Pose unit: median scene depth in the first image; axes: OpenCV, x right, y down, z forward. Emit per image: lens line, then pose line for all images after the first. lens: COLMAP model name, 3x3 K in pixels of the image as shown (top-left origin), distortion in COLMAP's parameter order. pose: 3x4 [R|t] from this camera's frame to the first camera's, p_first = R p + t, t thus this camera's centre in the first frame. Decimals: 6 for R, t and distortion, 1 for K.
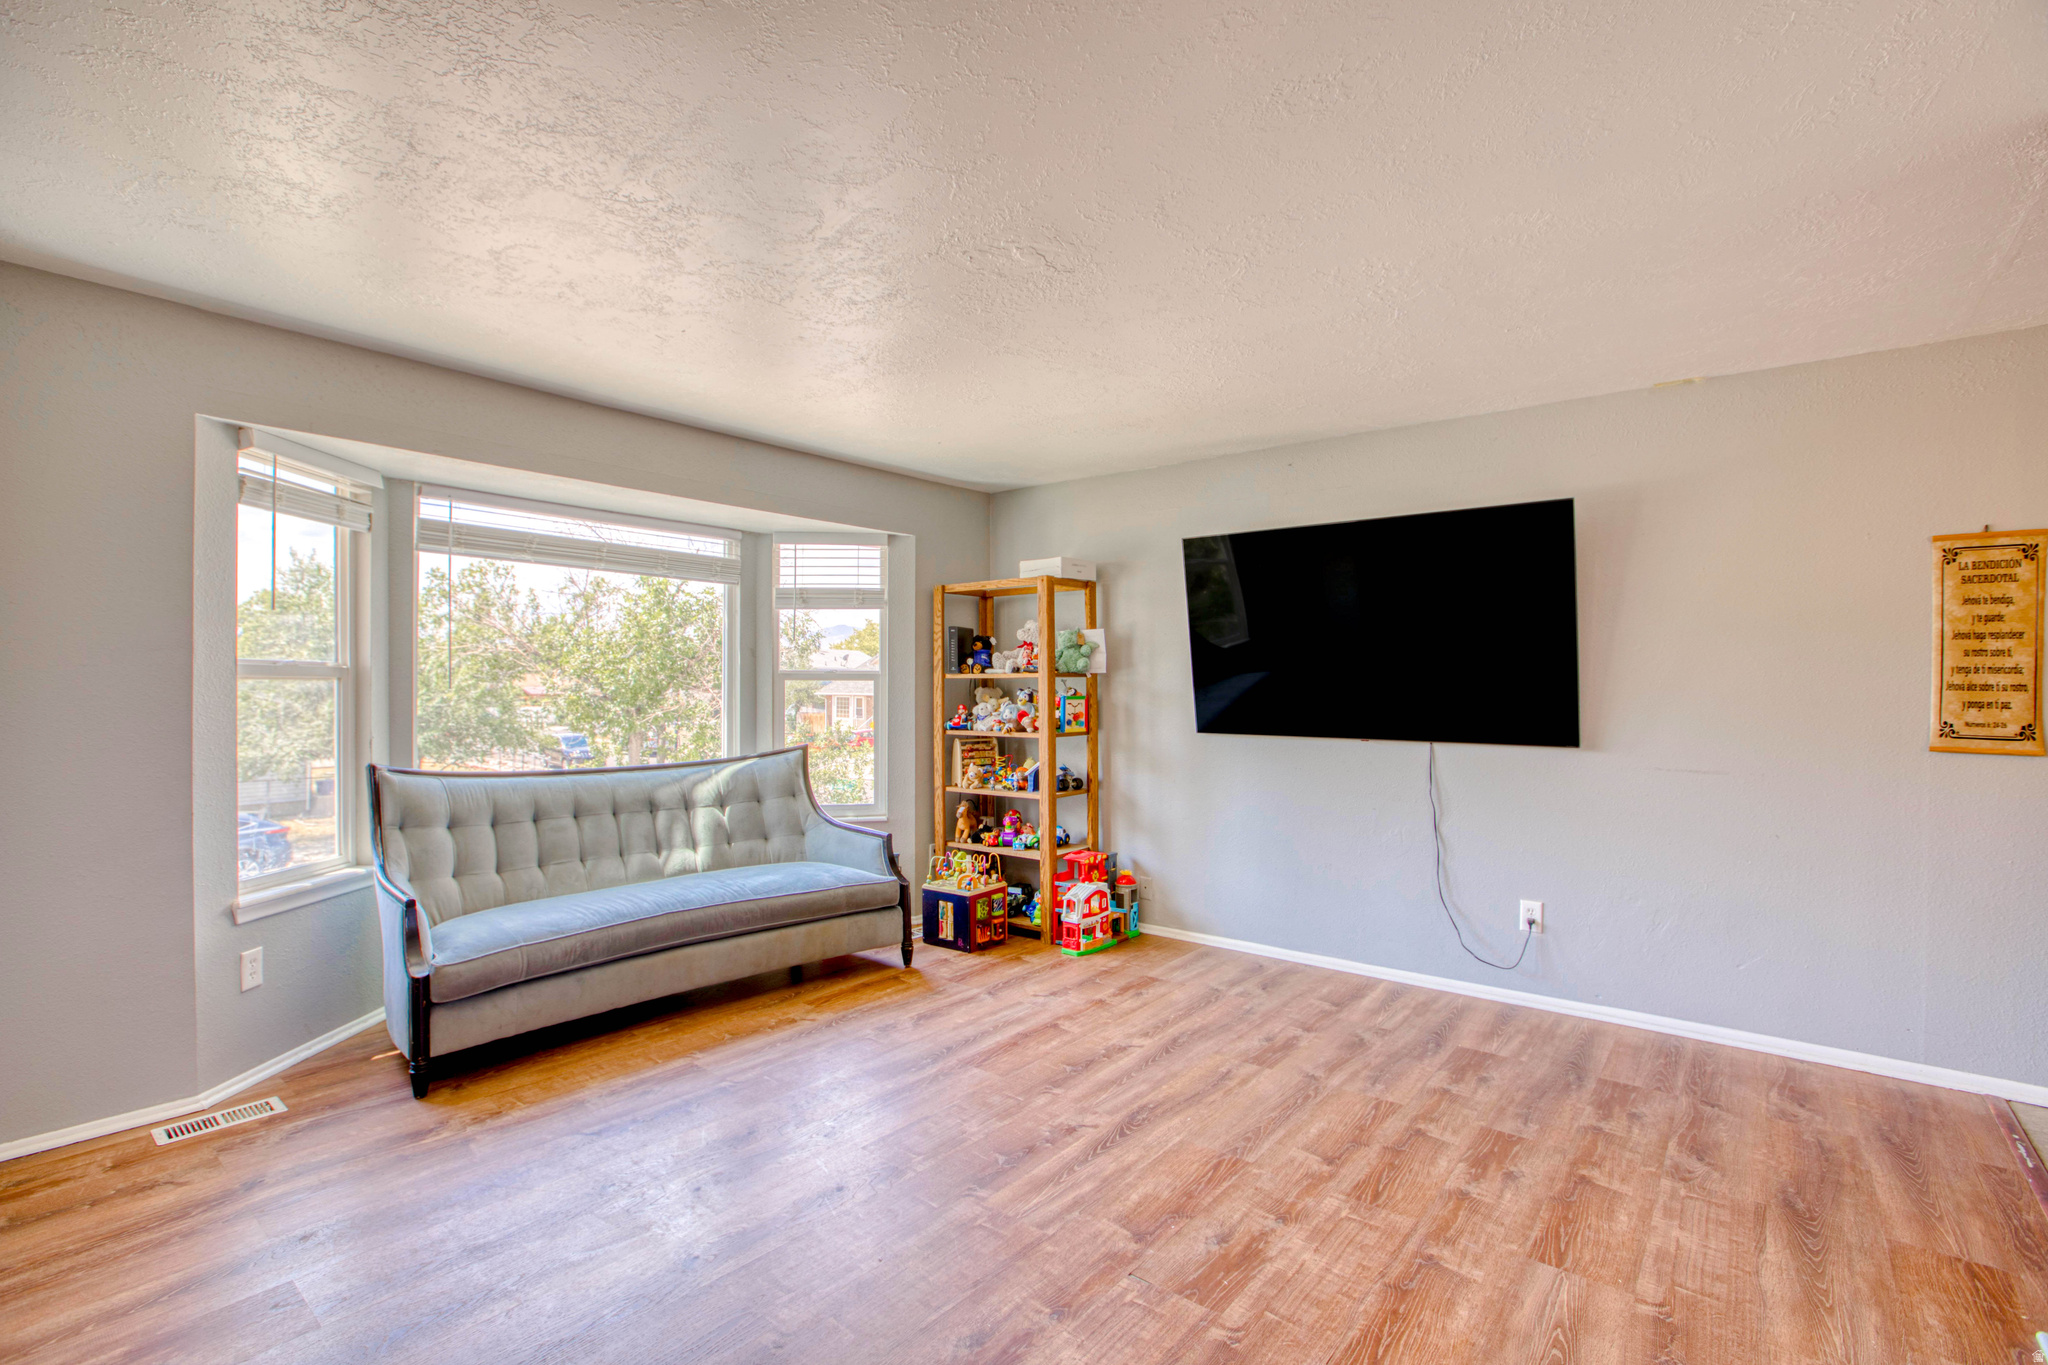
lens RADIAL K [[933.2, 0, 1020.7], [0, 933.2, 686.4], [0, 0, 1]] dist [-0.062437, 0.024565]
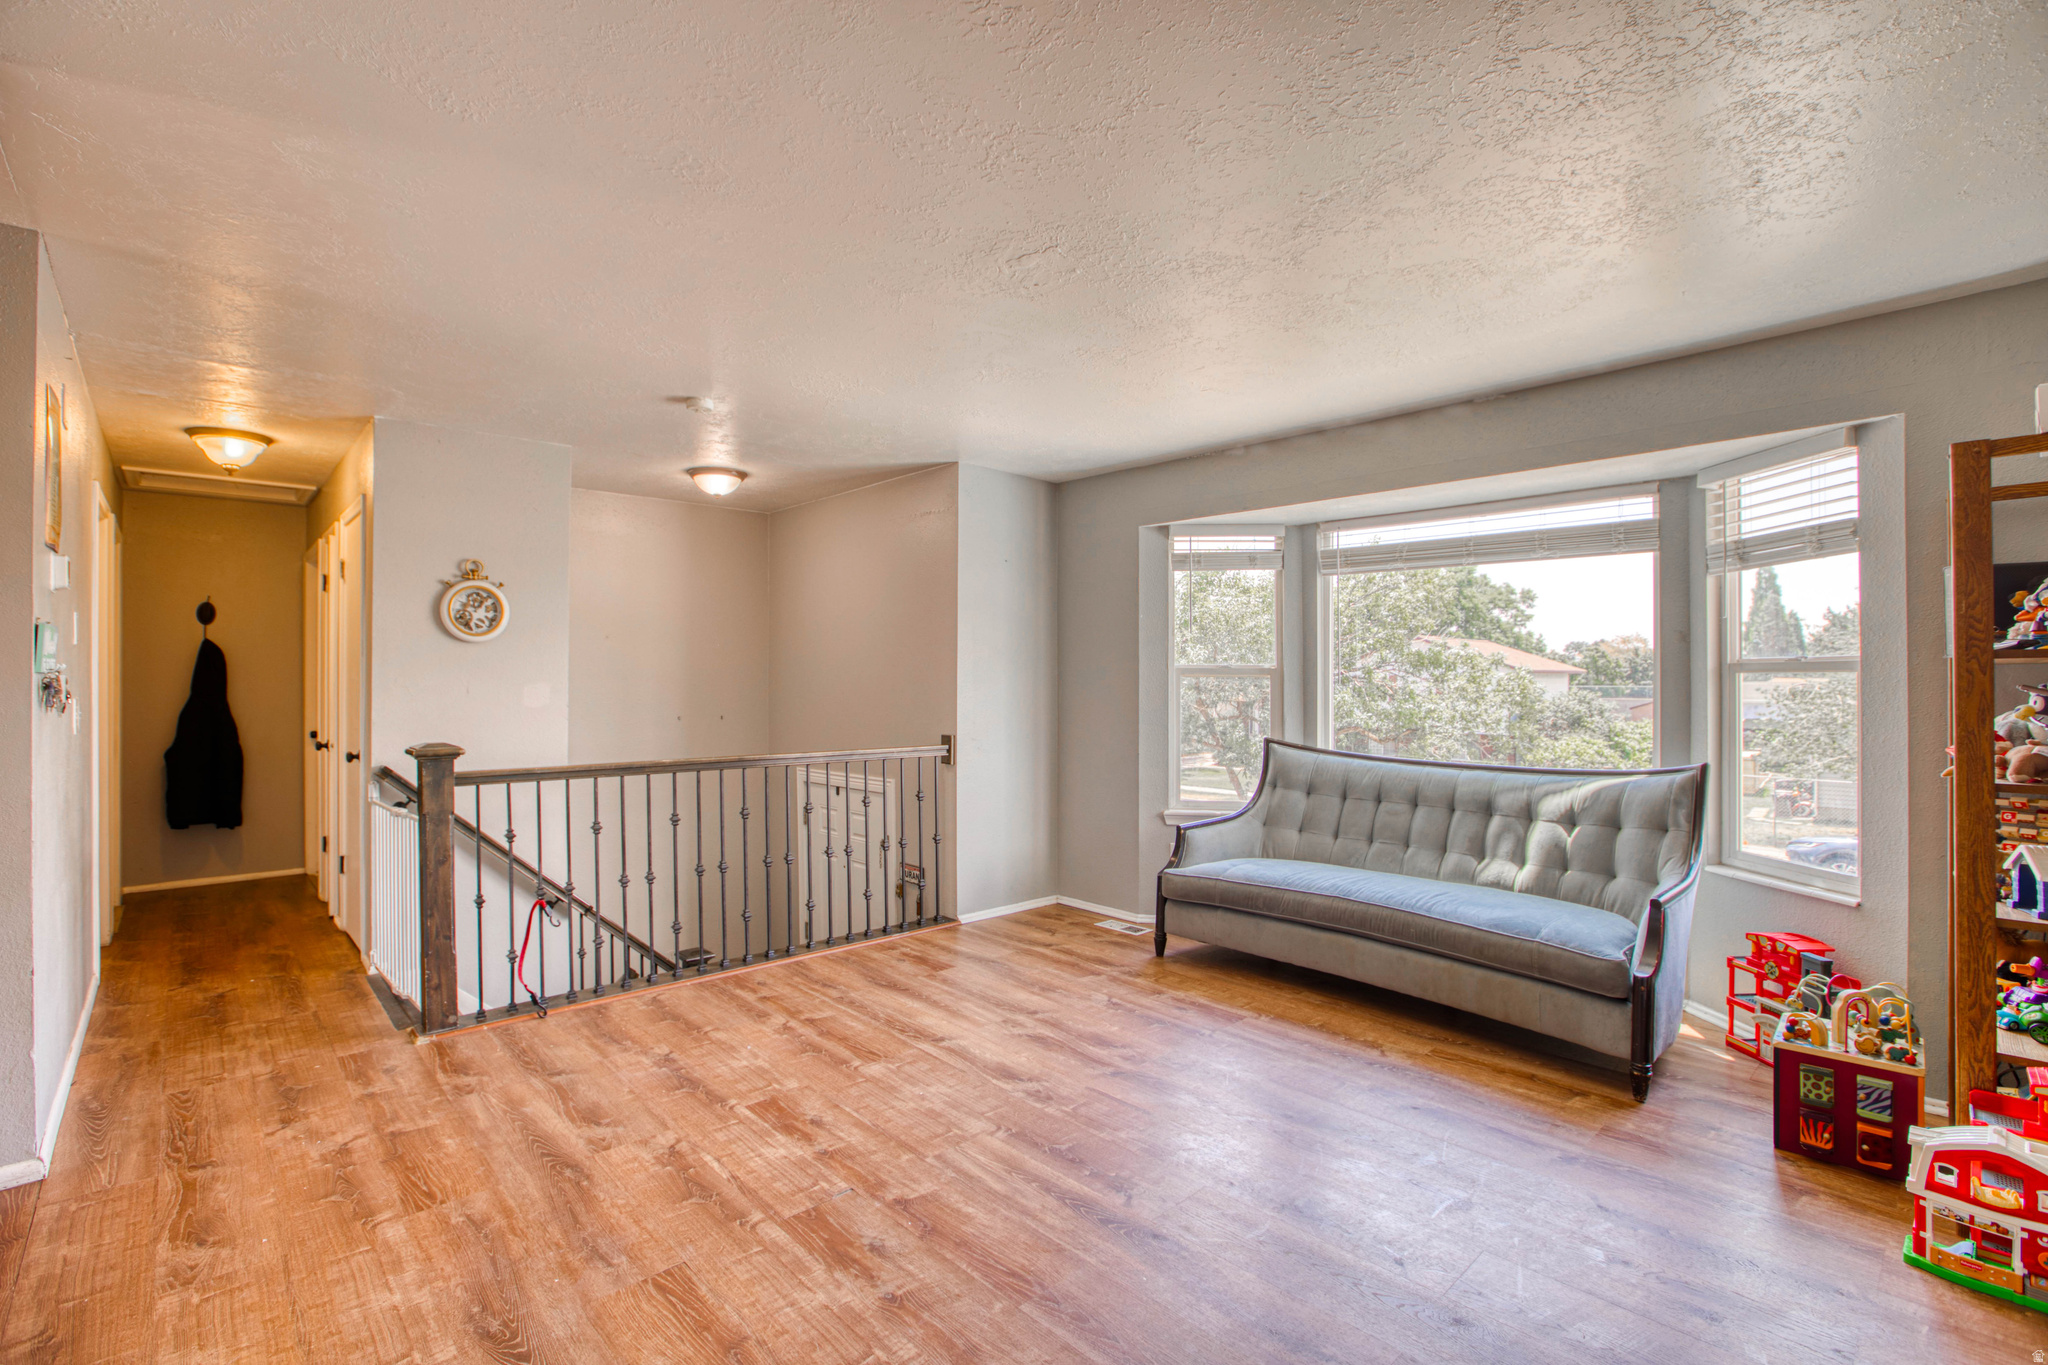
lens RADIAL K [[933.2, 0, 1020.7], [0, 933.2, 686.4], [0, 0, 1]] dist [-0.062437, 0.024565]
pose [[-0.134323, 0.002875, -0.990933, 0.765737], [-0.001043, 0.999995, 0.003043, 0.002738], [0.990937, 0.001442, -0.134320, 0.845147]]
